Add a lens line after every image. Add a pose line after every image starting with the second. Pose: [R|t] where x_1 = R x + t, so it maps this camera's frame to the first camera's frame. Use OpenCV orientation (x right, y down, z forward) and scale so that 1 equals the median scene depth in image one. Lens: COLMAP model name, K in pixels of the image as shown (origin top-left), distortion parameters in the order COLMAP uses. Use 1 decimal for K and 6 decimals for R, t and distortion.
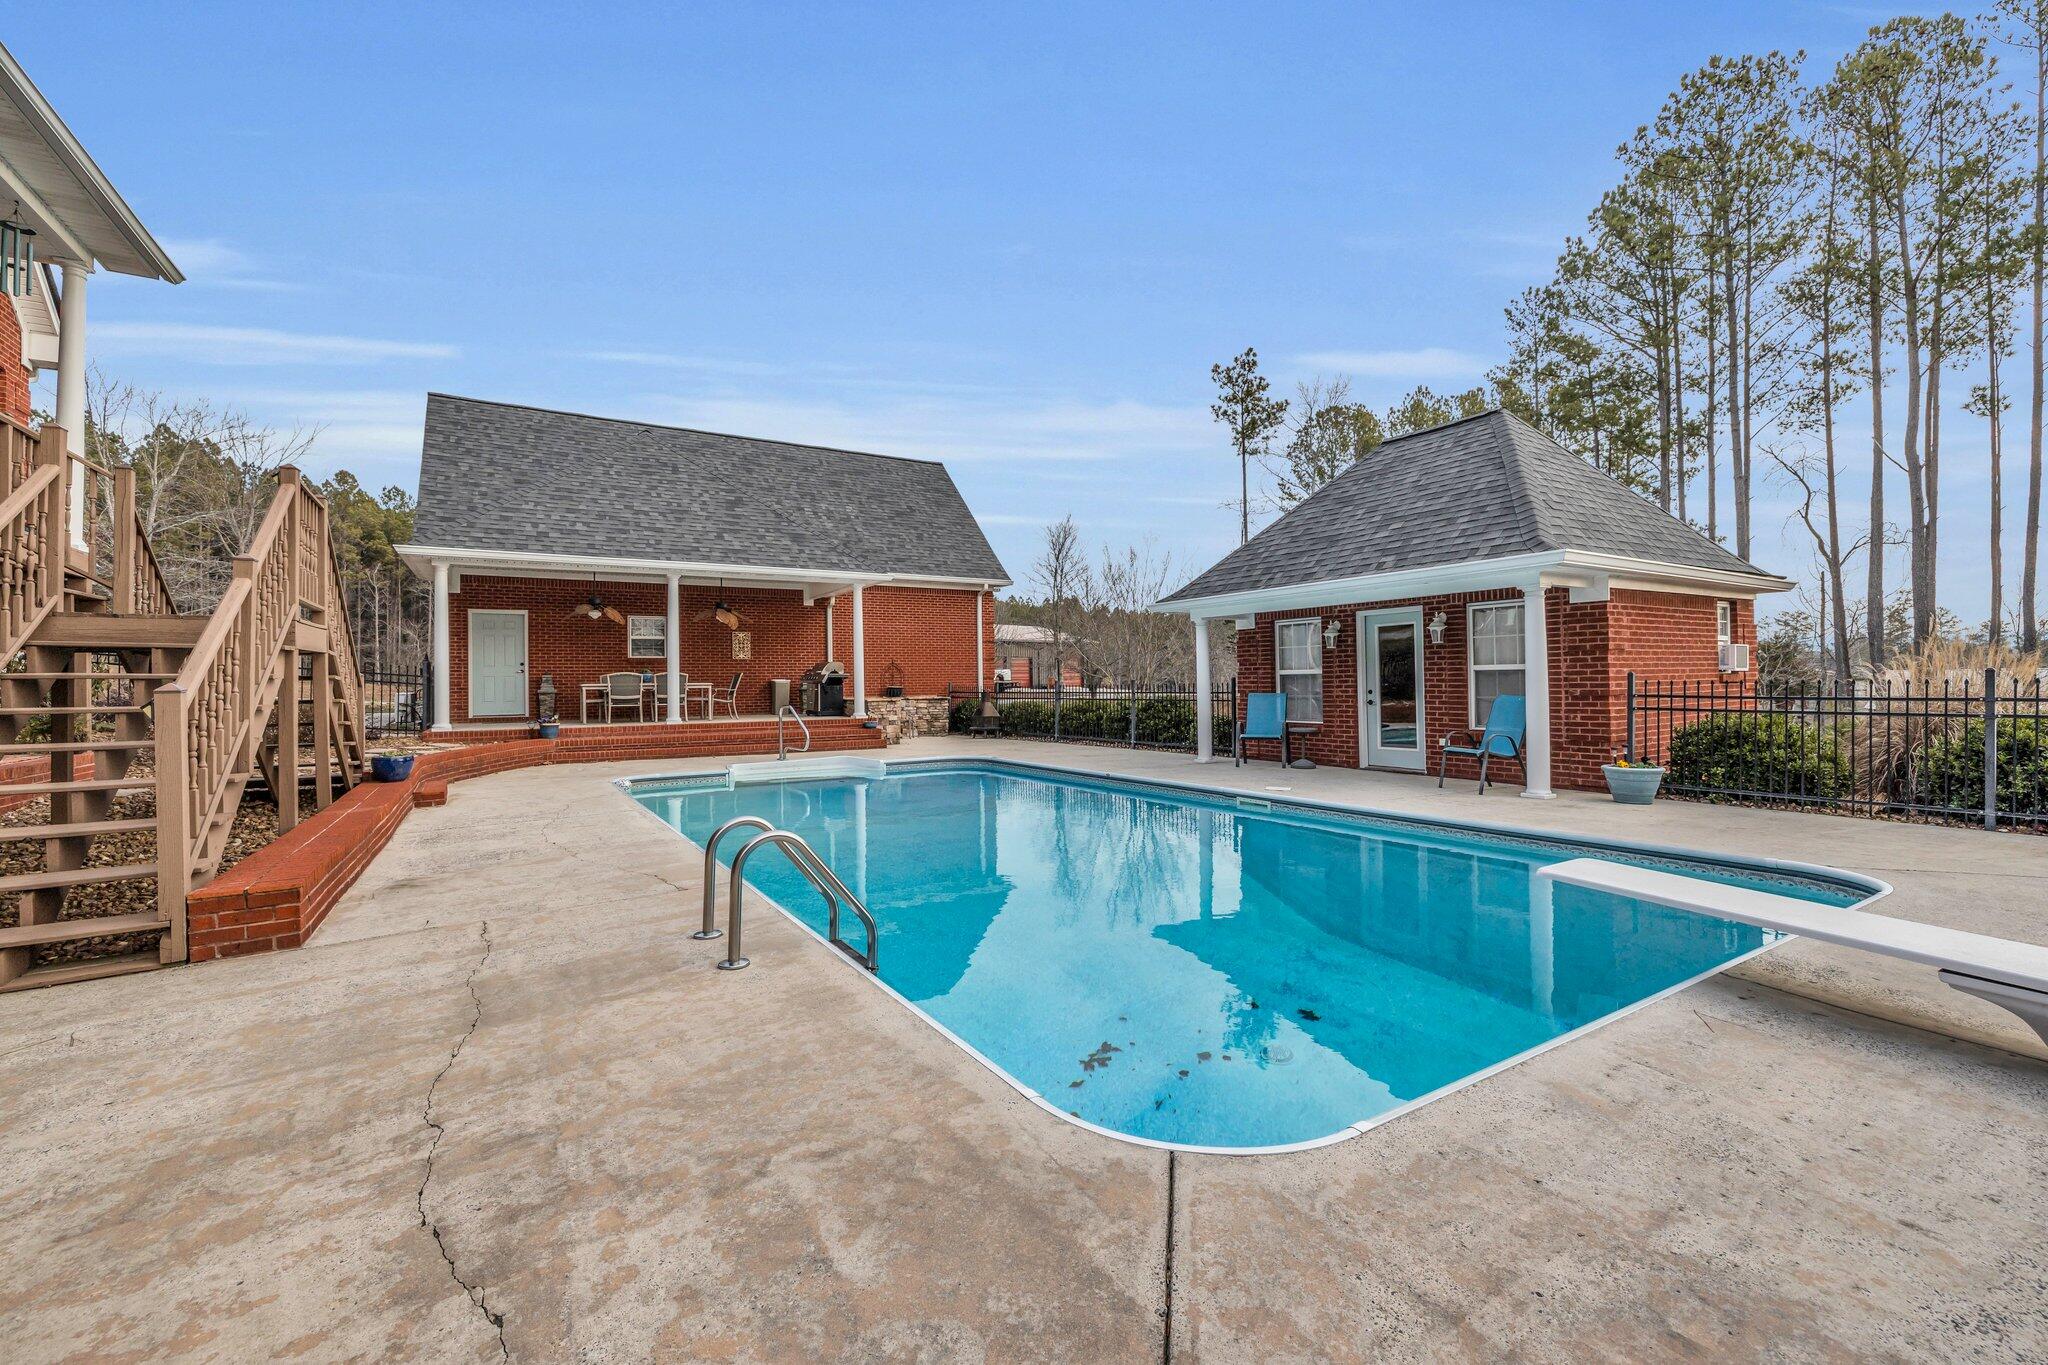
lens RADIAL K [[871.2, 0, 1024.0], [0, 871.2, 682.5], [0, 0, 1]] dist [-0.002651, -0.000181]
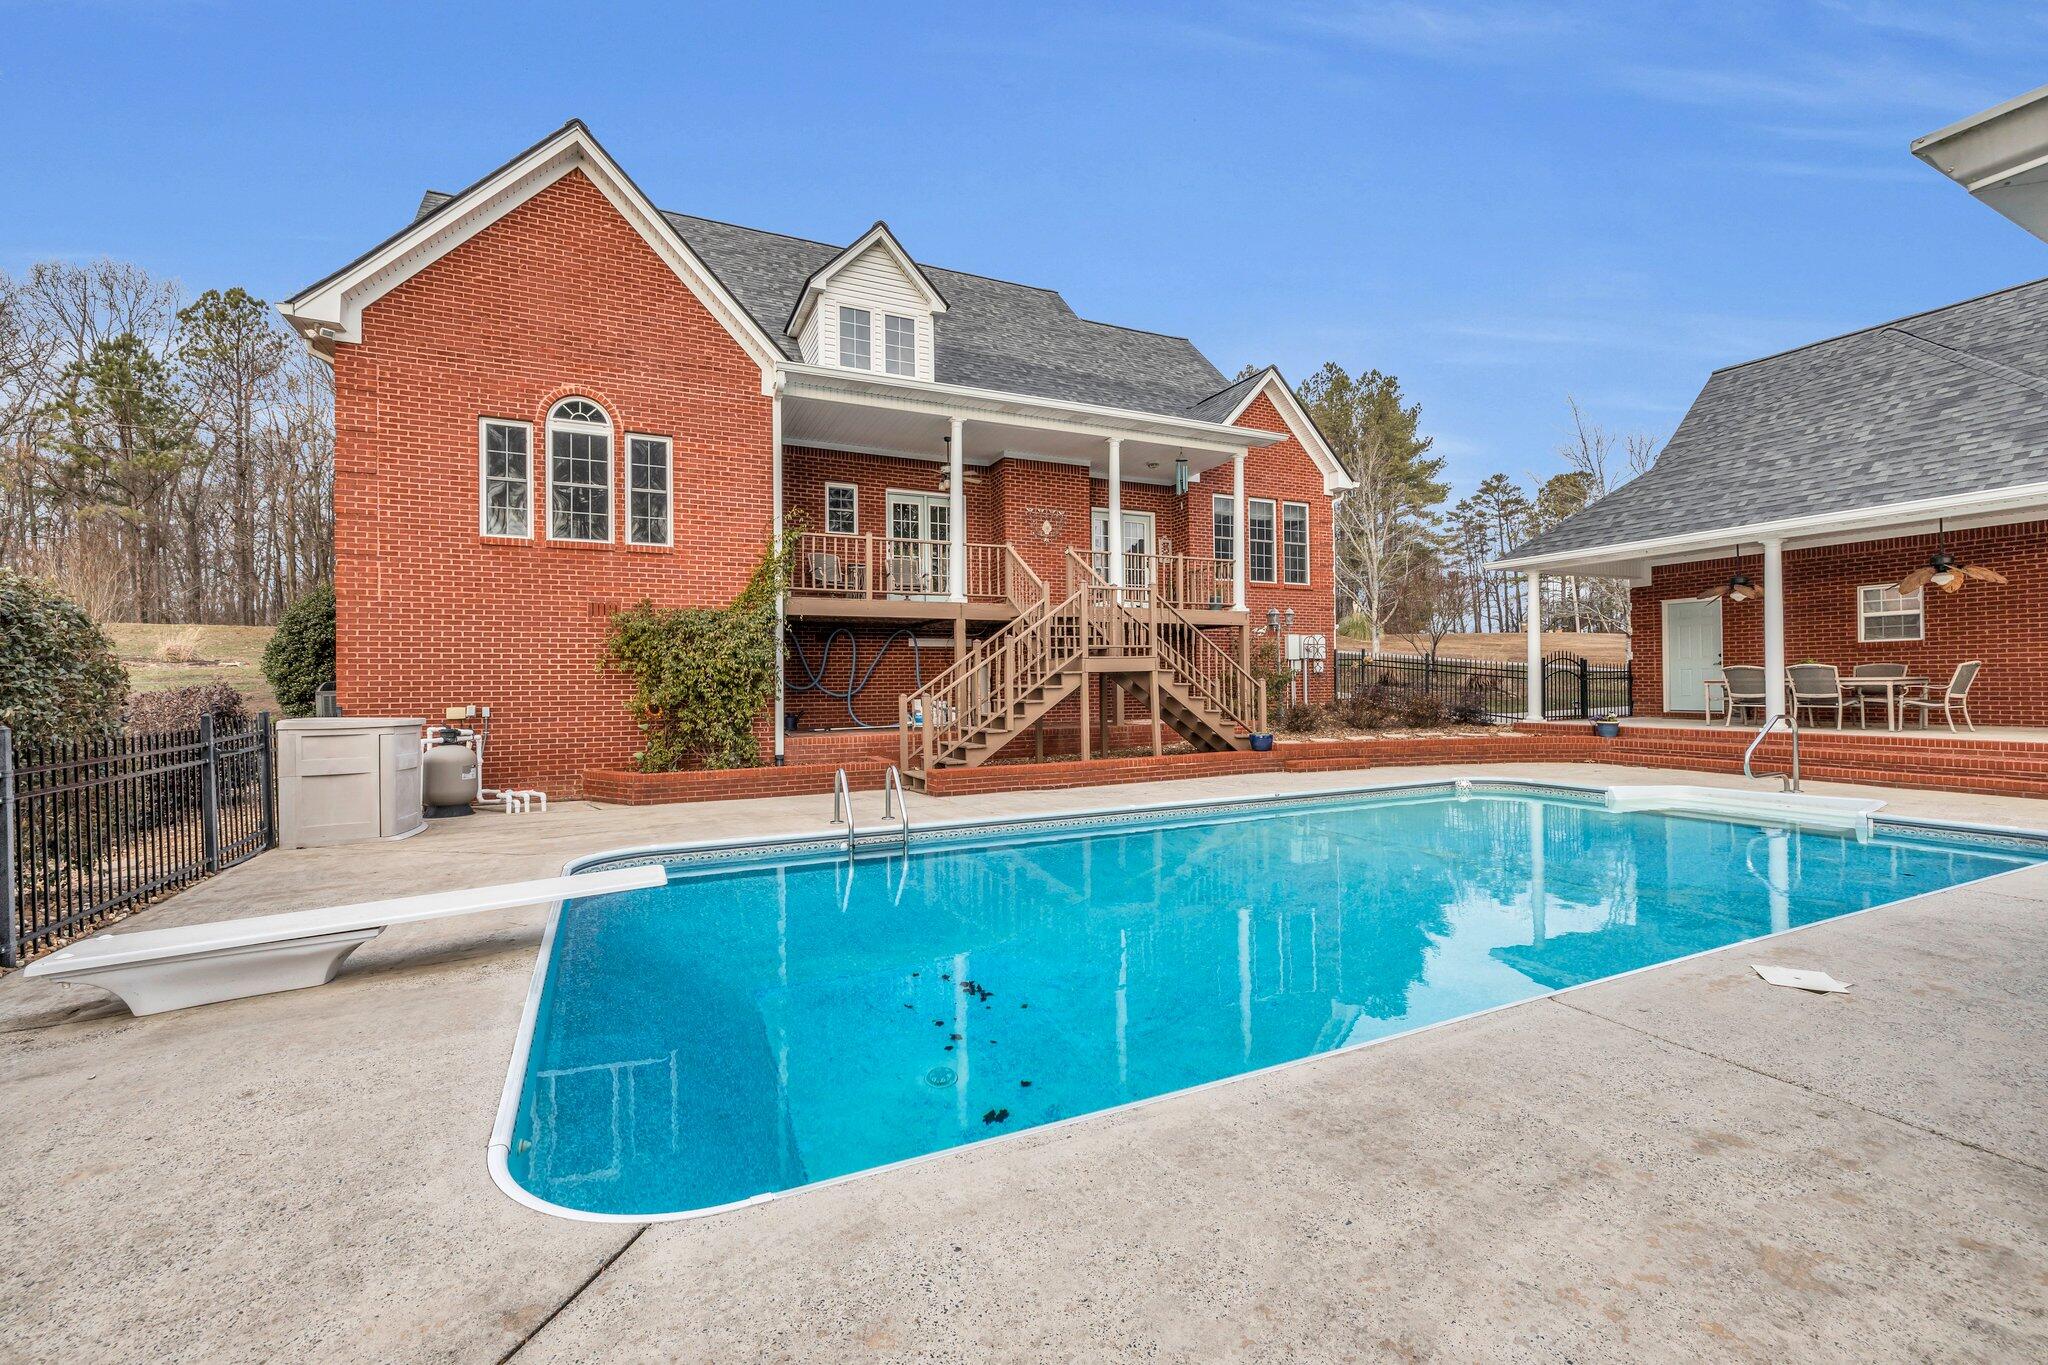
lens RADIAL K [[871.2, 0, 1024.0], [0, 871.2, 682.5], [0, 0, 1]] dist [-0.002651, -0.000181]
pose [[-0.105351, 0.011678, -0.994366, 0.300124], [0.013422, 0.999857, 0.010320, -0.009019], [0.994344, -0.012259, -0.105493, 0.286292]]
